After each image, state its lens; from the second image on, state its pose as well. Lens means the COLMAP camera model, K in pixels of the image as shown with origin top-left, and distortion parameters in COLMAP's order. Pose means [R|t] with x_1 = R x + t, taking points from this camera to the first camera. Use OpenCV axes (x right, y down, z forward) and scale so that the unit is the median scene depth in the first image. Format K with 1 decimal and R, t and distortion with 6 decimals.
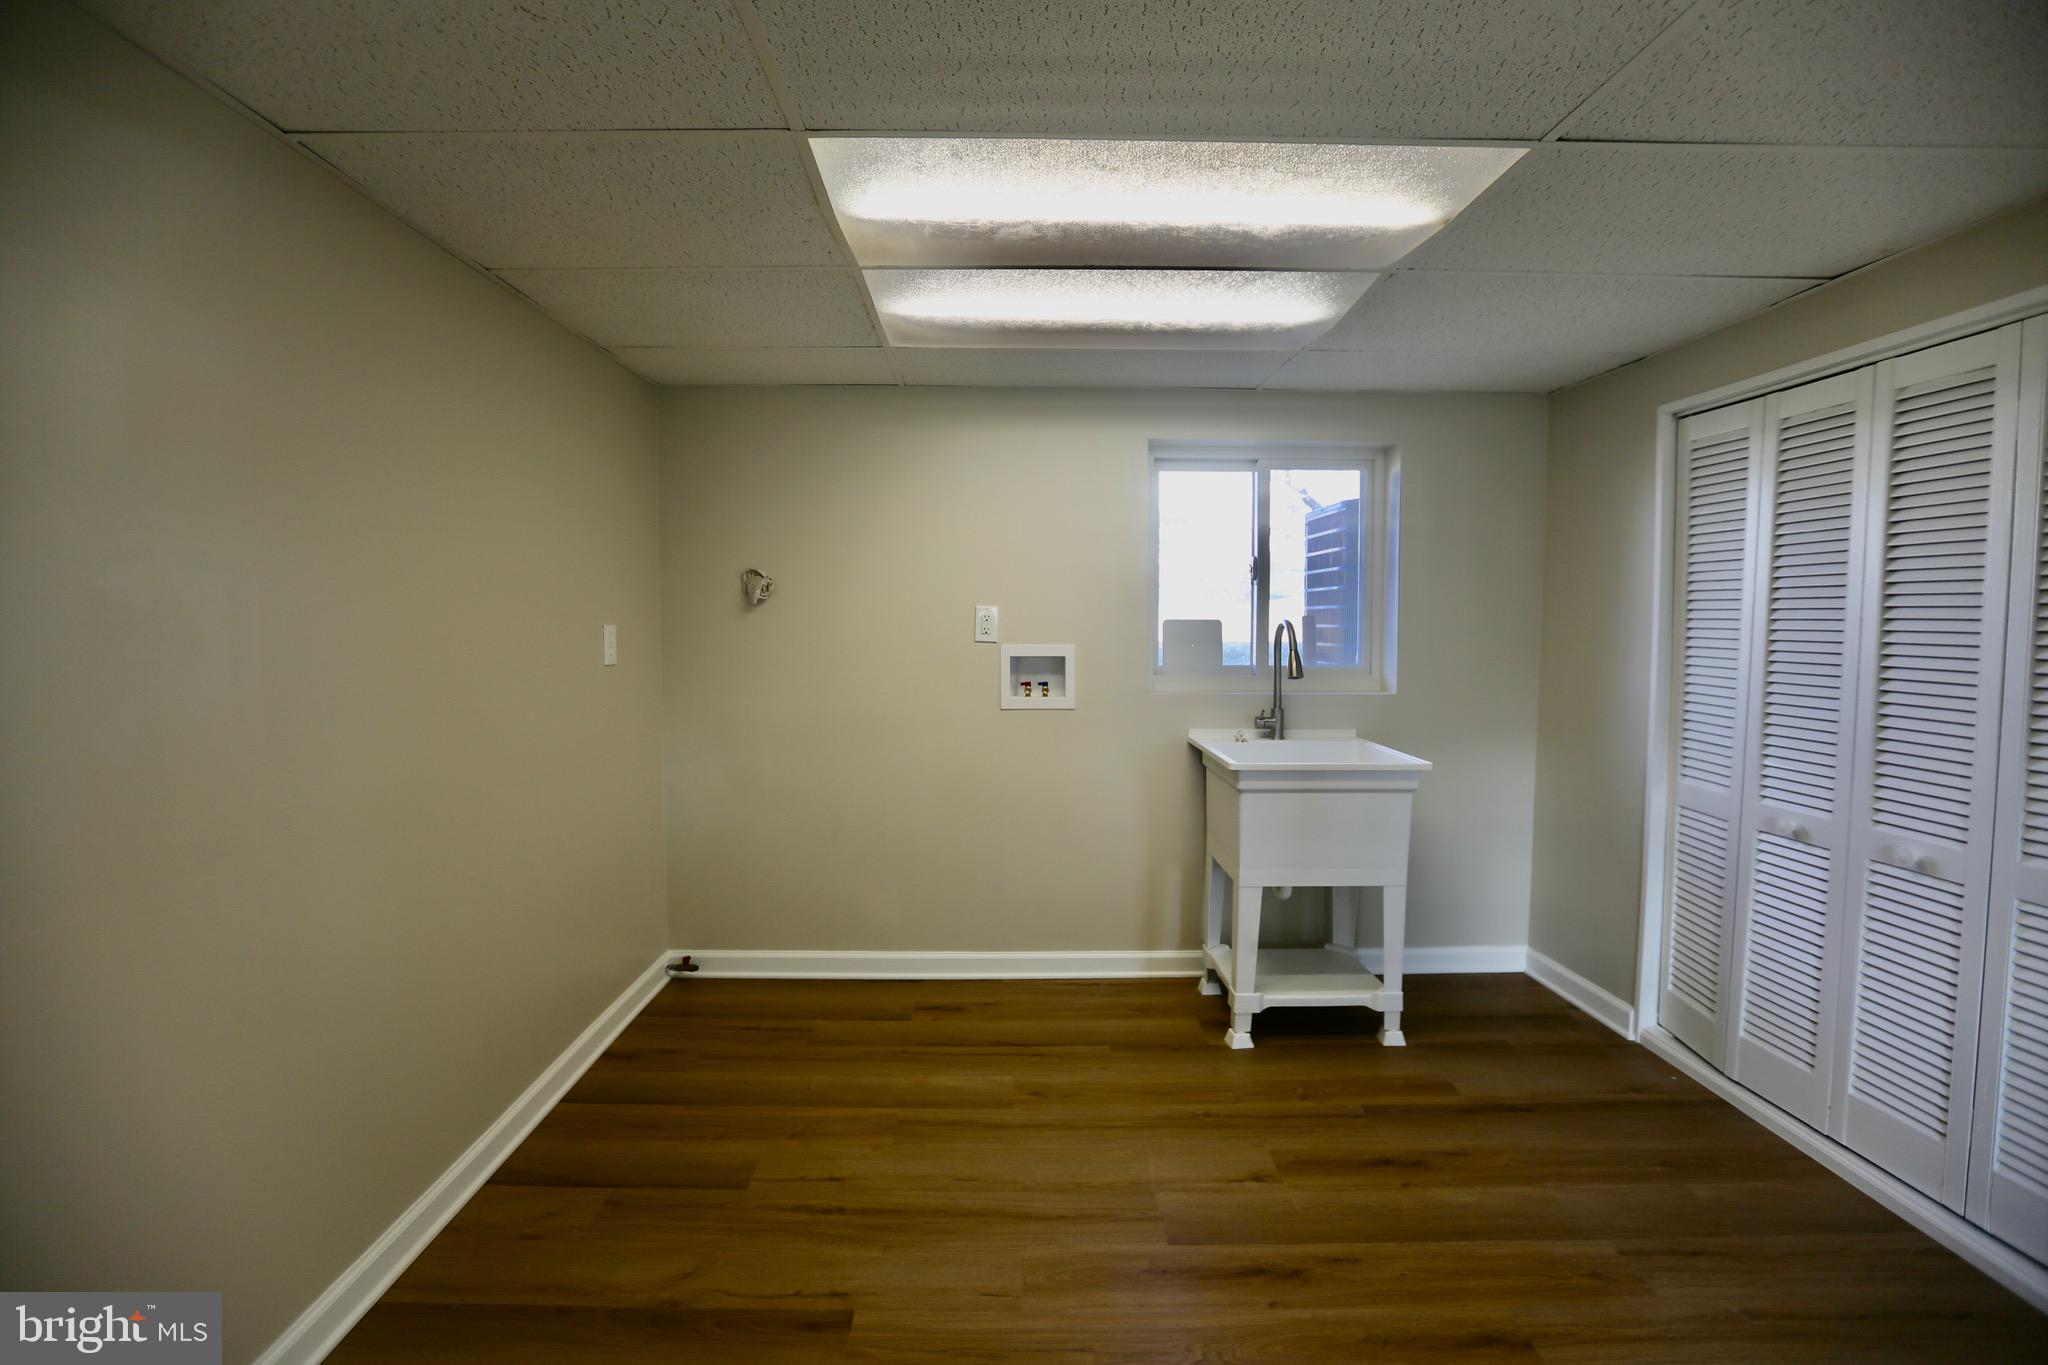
lens RADIAL K [[930.0, 0, 1012.4], [0, 930.0, 673.8], [0, 0, 1]] dist [-0.050443, 0.016122]
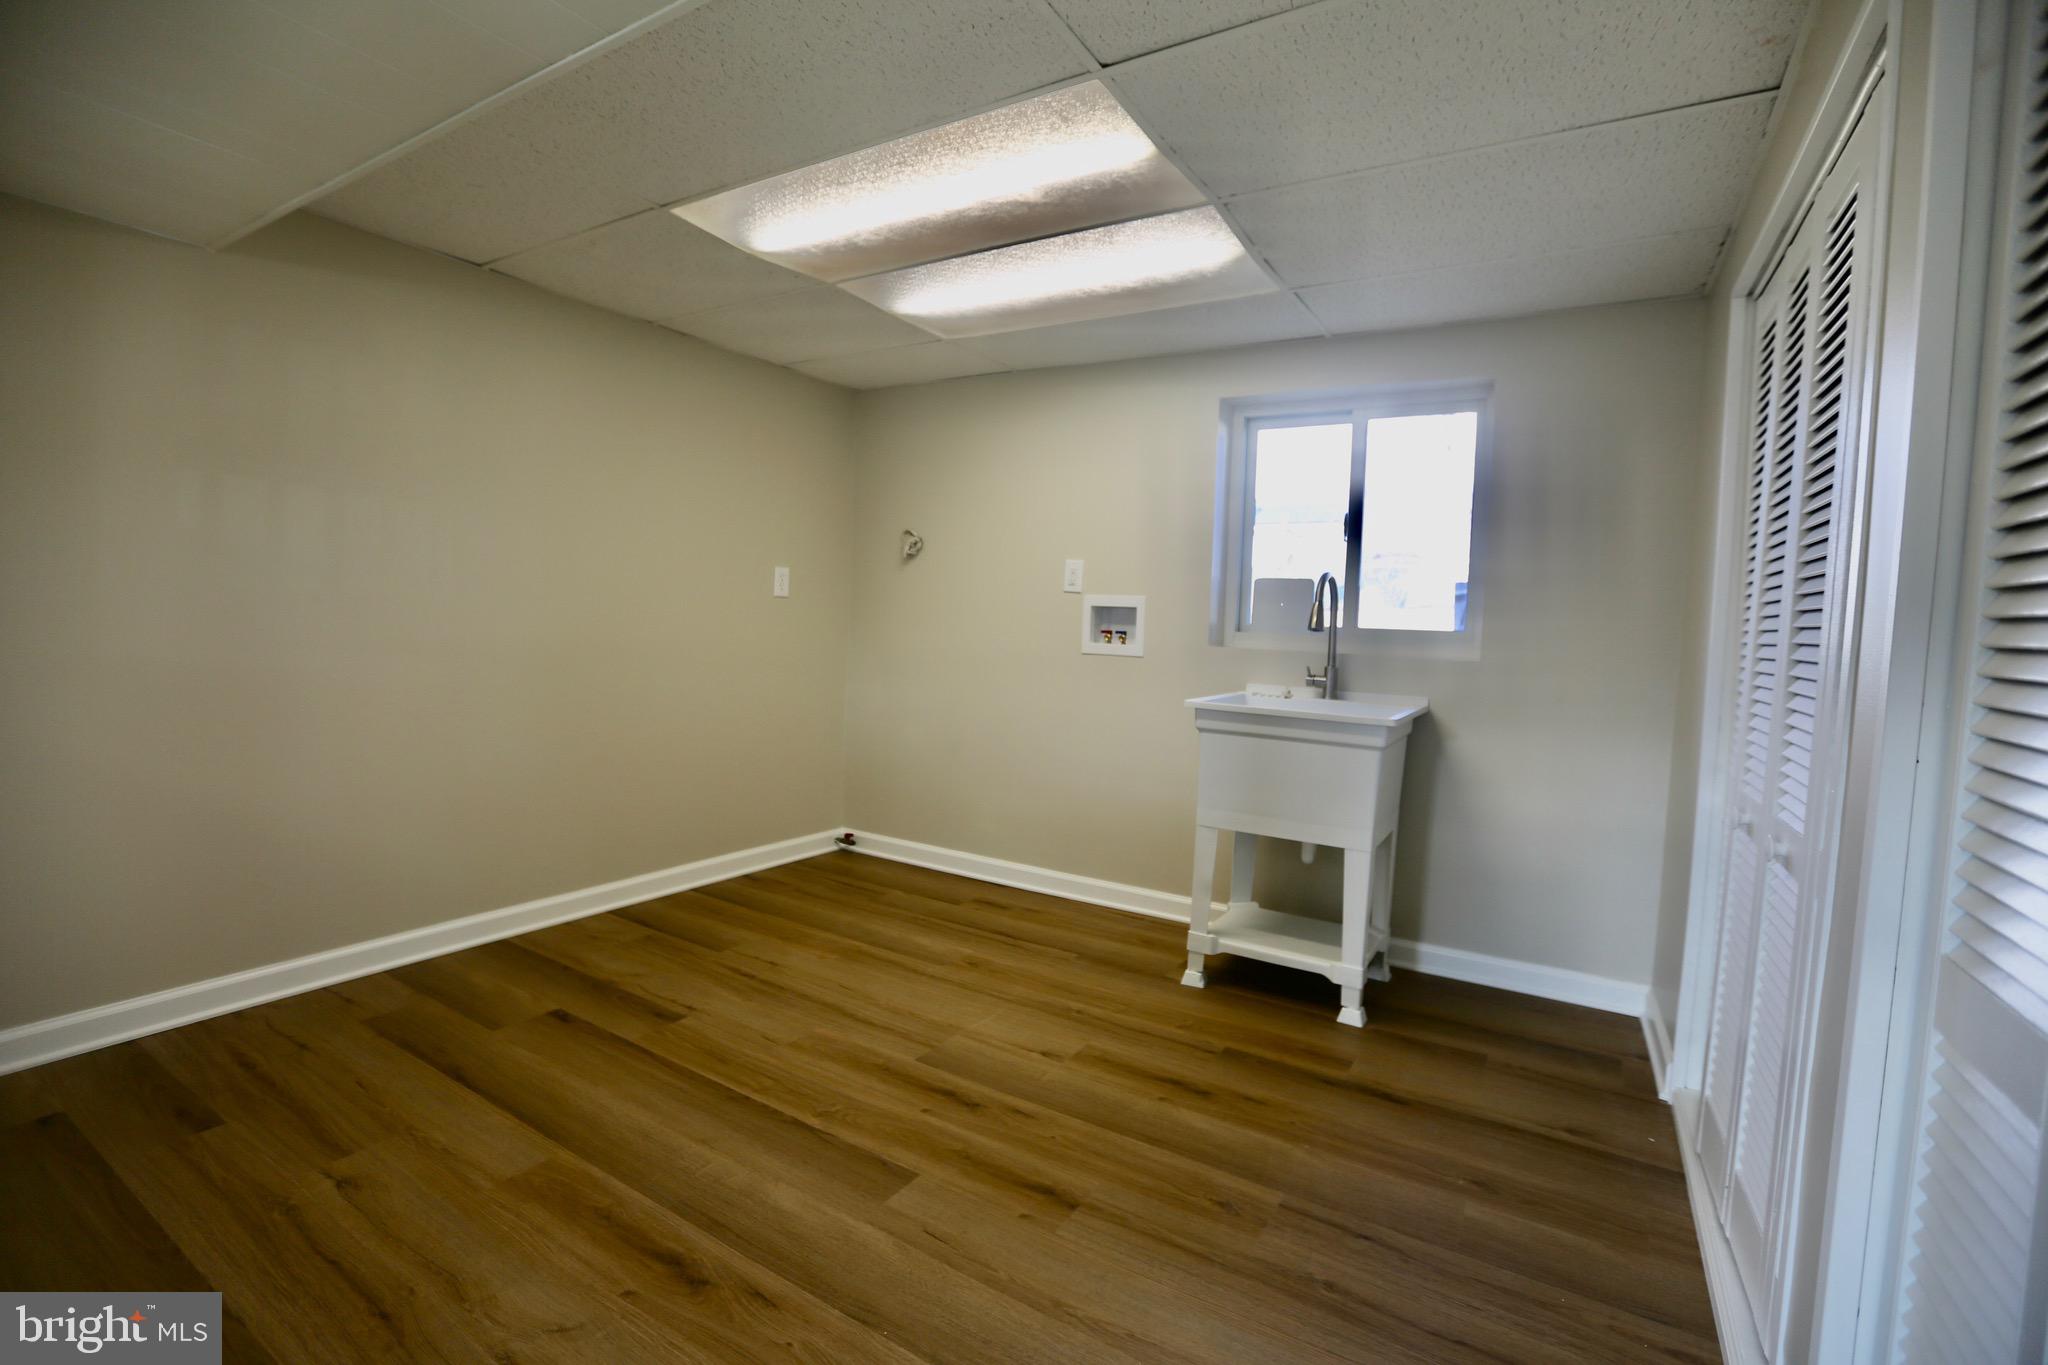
lens RADIAL K [[931.7, 0, 1007.9], [0, 931.7, 673.5], [0, 0, 1]] dist [-0.064177, 0.028524]
pose [[0.840682, 0.063963, -0.537738, 0.628167], [-0.072968, 0.997324, 0.004553, 0.077653], [0.536590, 0.035410, 0.843100, 0.025473]]
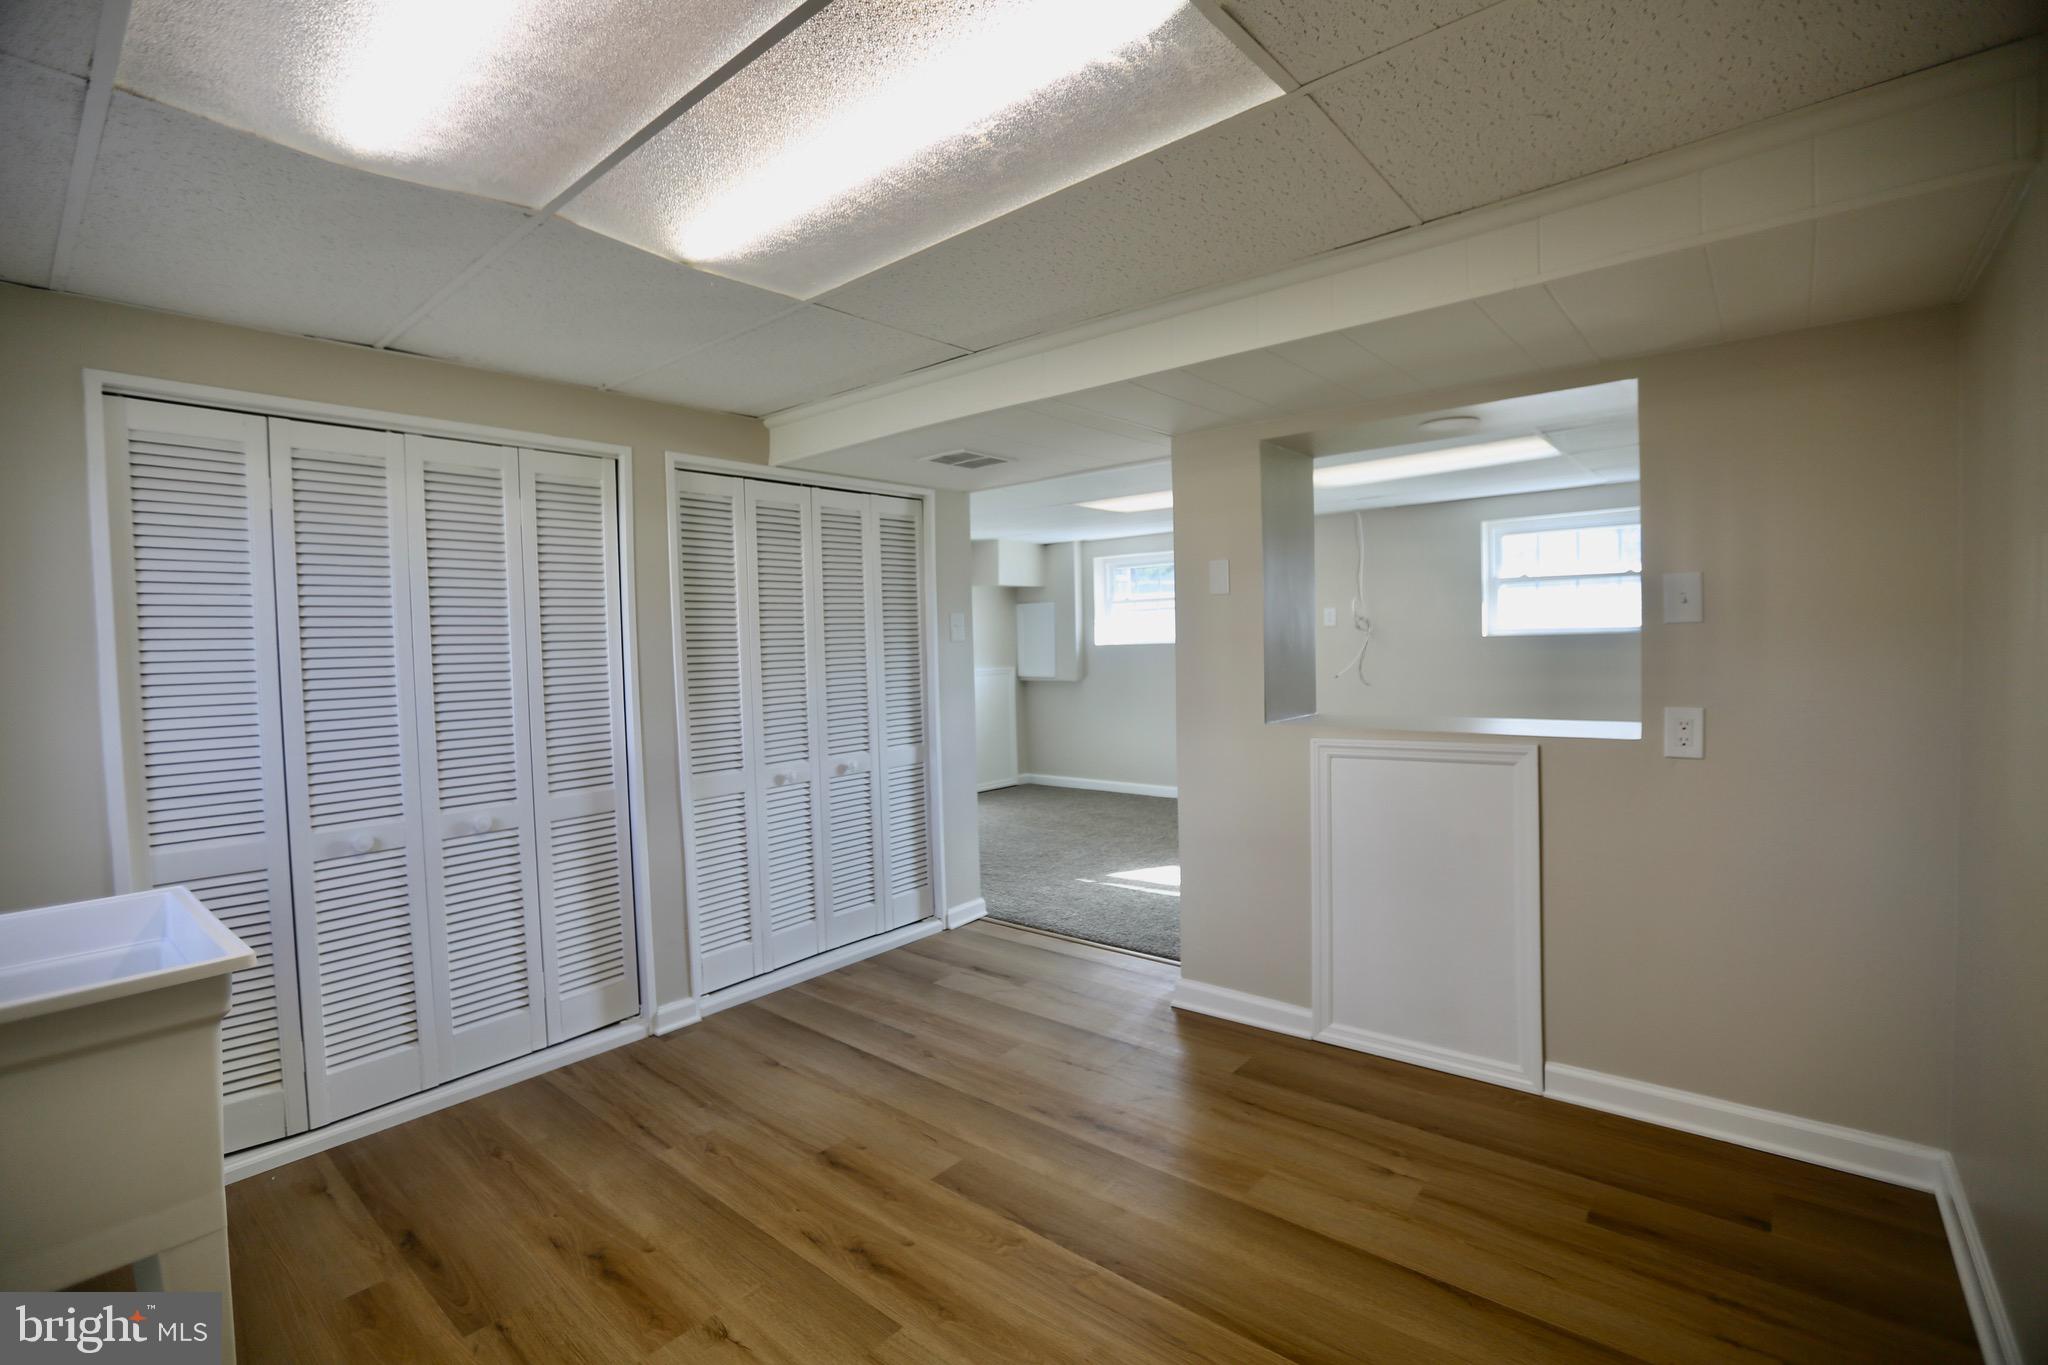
lens RADIAL K [[930.0, 0, 1012.4], [0, 930.0, 673.8], [0, 0, 1]] dist [-0.050443, 0.016122]
pose [[-0.754174, -0.001169, 0.656674, -0.349031], [0.066937, 0.994653, 0.078647, -0.050474], [-0.653254, 0.103269, -0.750063, 1.083784]]
